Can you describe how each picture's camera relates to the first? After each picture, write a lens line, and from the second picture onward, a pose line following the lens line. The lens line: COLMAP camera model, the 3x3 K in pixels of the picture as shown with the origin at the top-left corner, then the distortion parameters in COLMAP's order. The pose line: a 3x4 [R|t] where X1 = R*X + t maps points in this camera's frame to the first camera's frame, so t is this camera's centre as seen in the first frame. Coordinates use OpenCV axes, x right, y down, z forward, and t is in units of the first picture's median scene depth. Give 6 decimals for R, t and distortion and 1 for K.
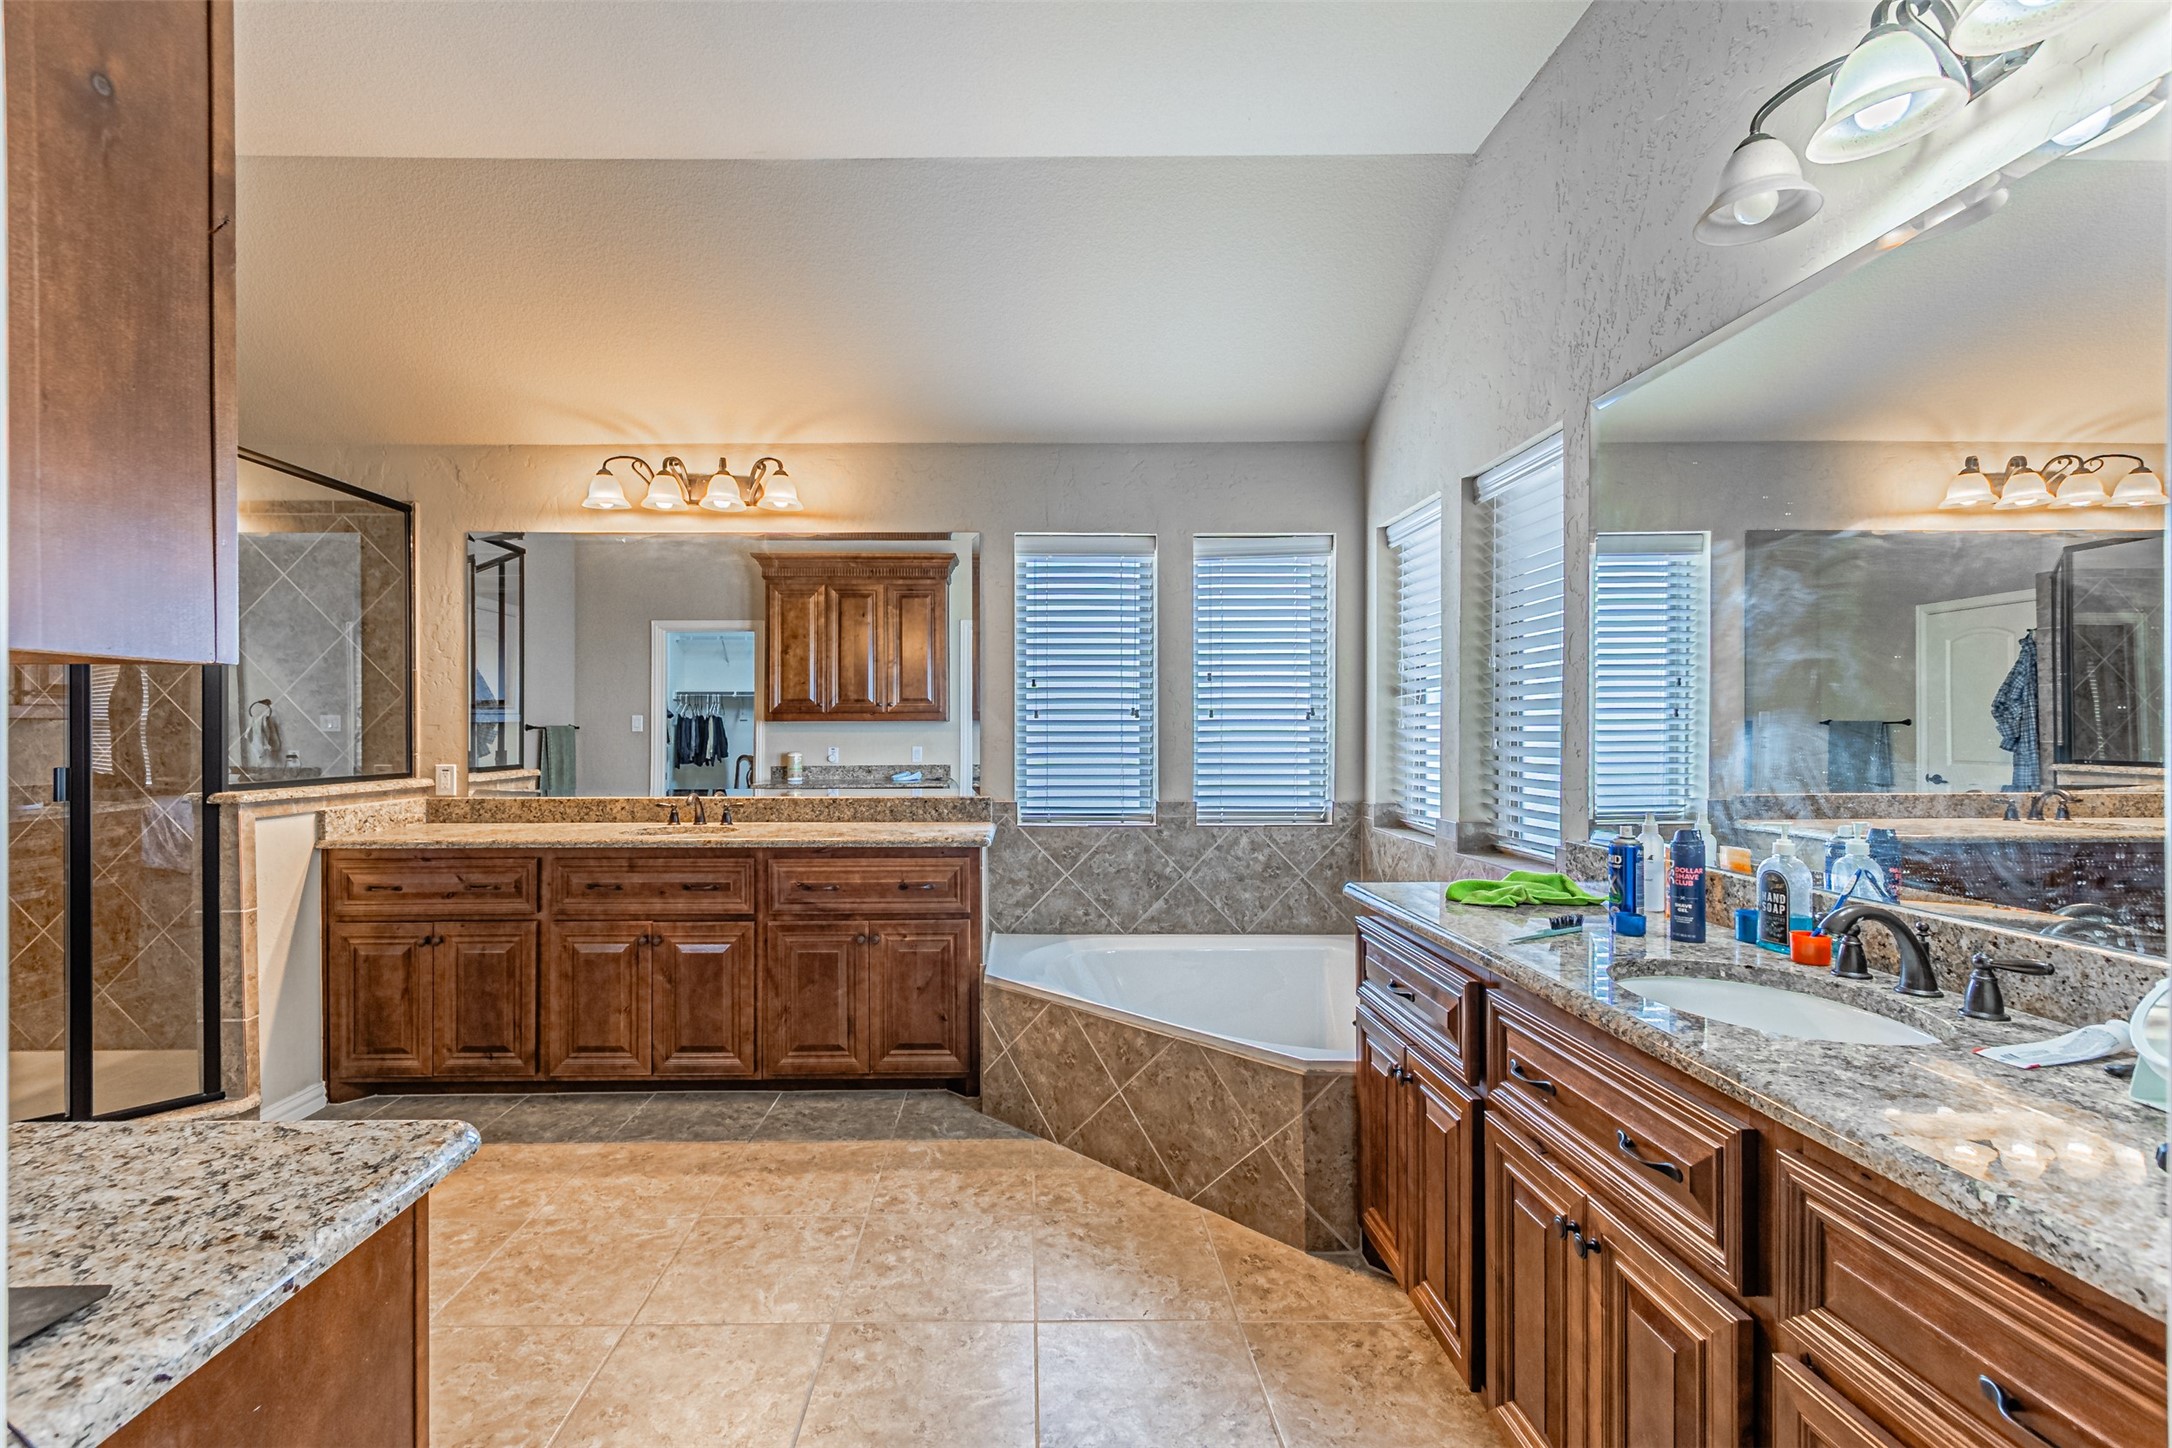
lens RADIAL K [[961.9, 0, 1080.4], [0, 961.9, 723.1], [0, 0, 1]] dist [0.003252, -0.001709]
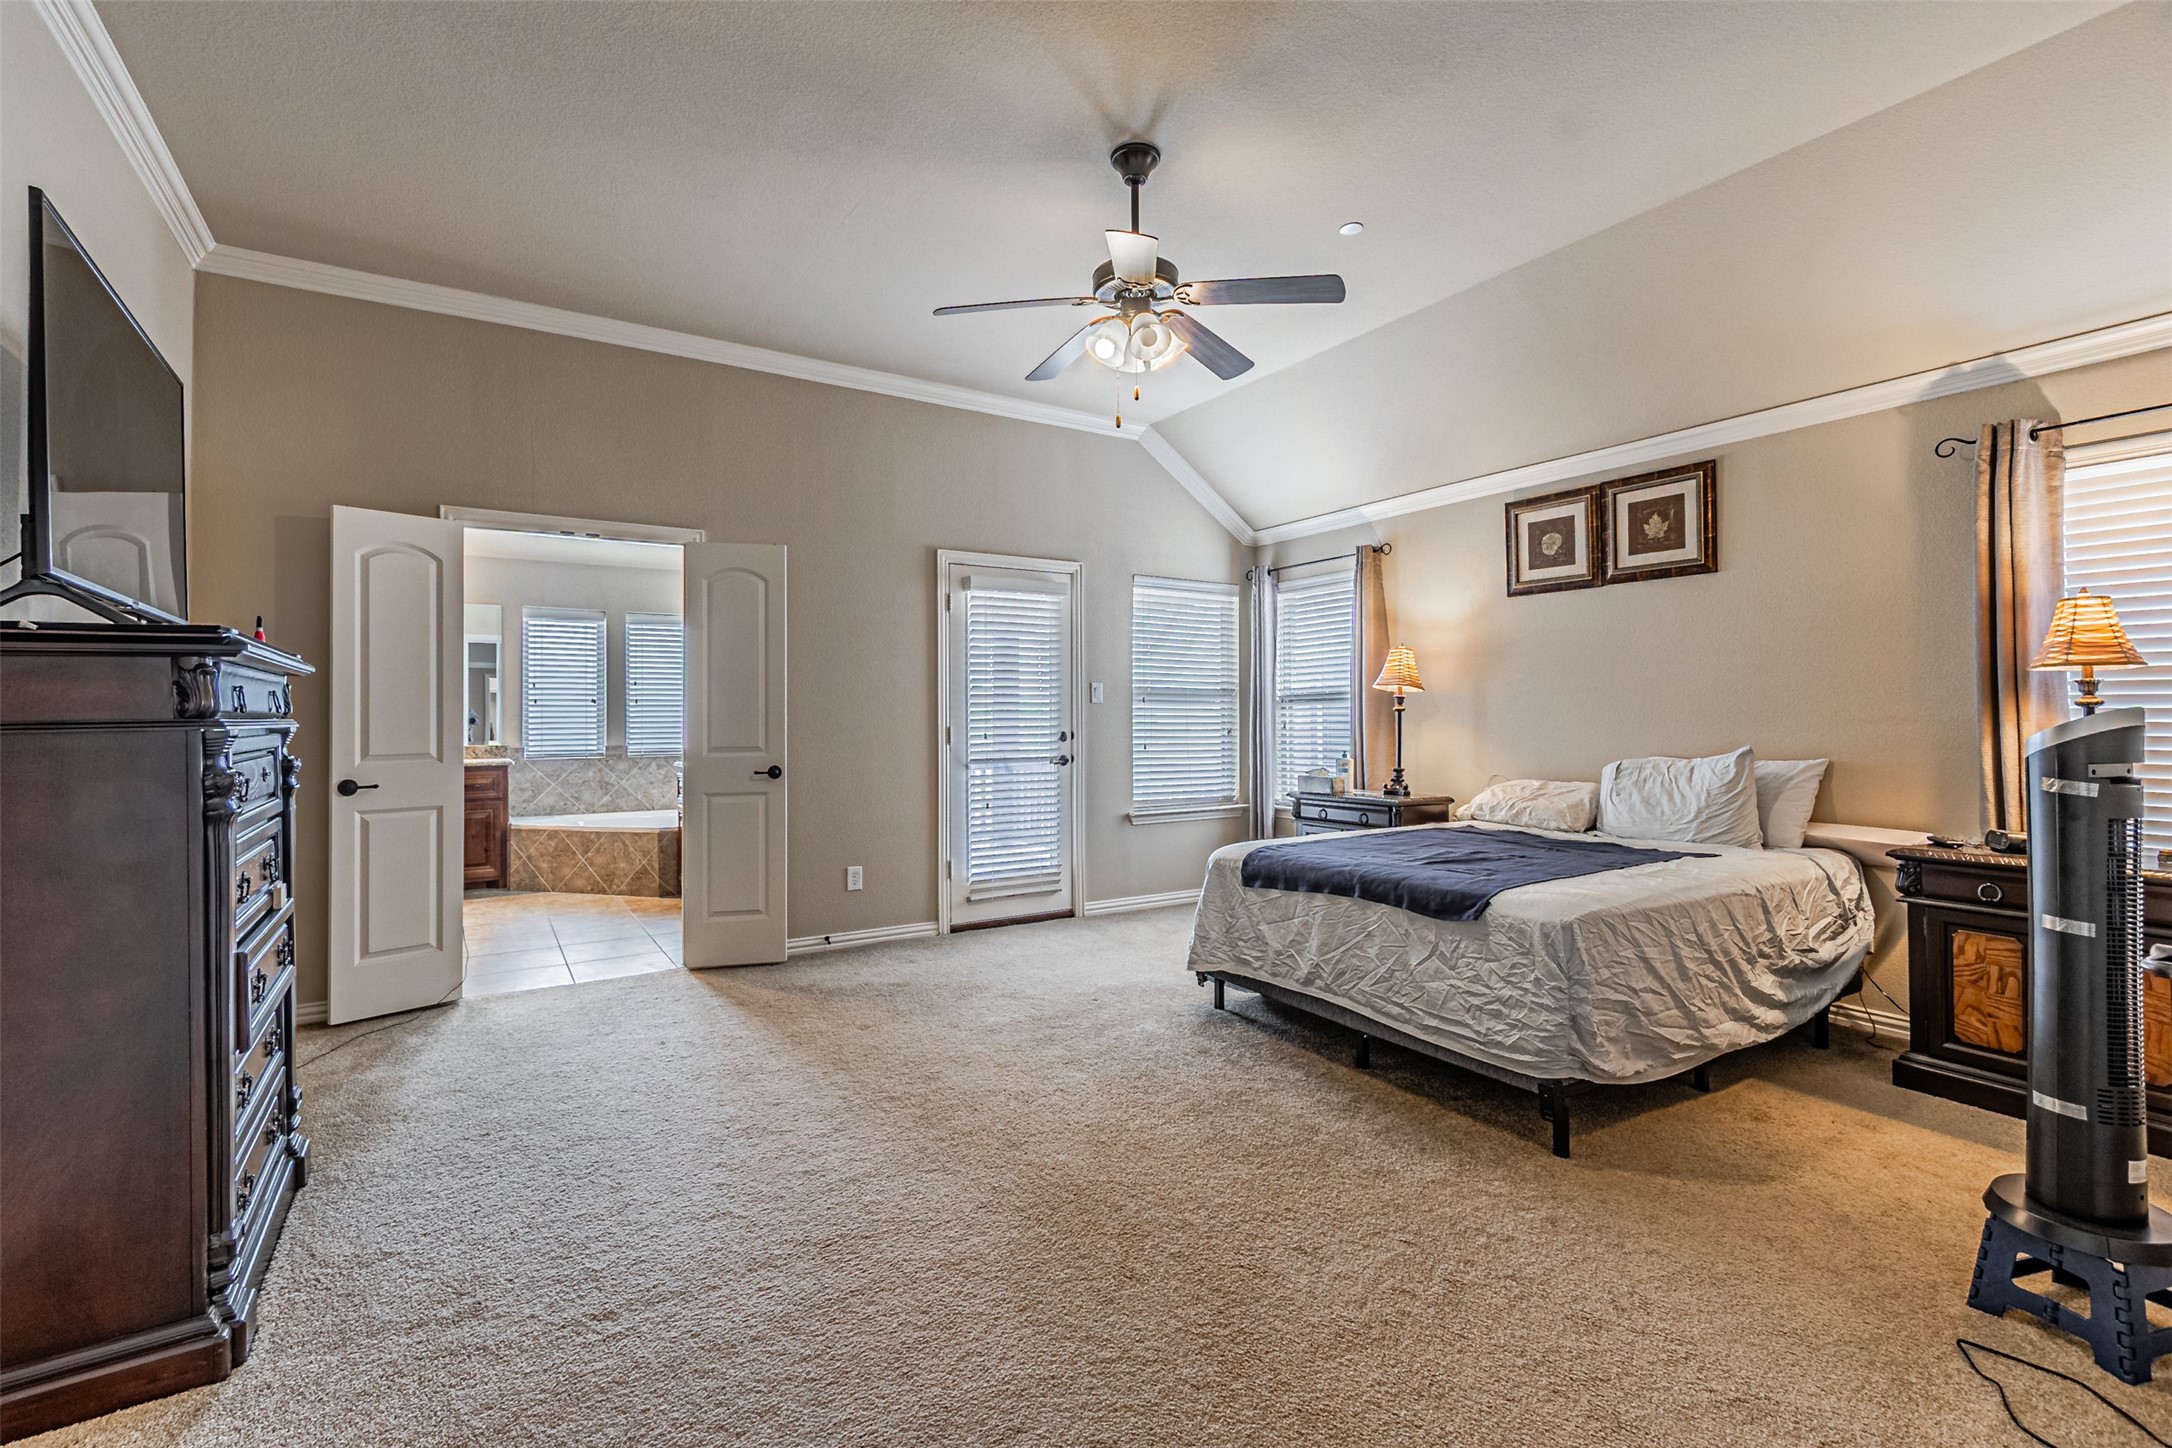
lens RADIAL K [[961.9, 0, 1083.1], [0, 961.9, 710.6], [0, 0, 1]] dist [0.003252, -0.001709]
pose [[0.872284, -0.000122, 0.488999, -0.037712], [0.002941, 0.999983, -0.004996, 0.024509], [-0.488990, 0.005796, 0.872270, -1.408617]]
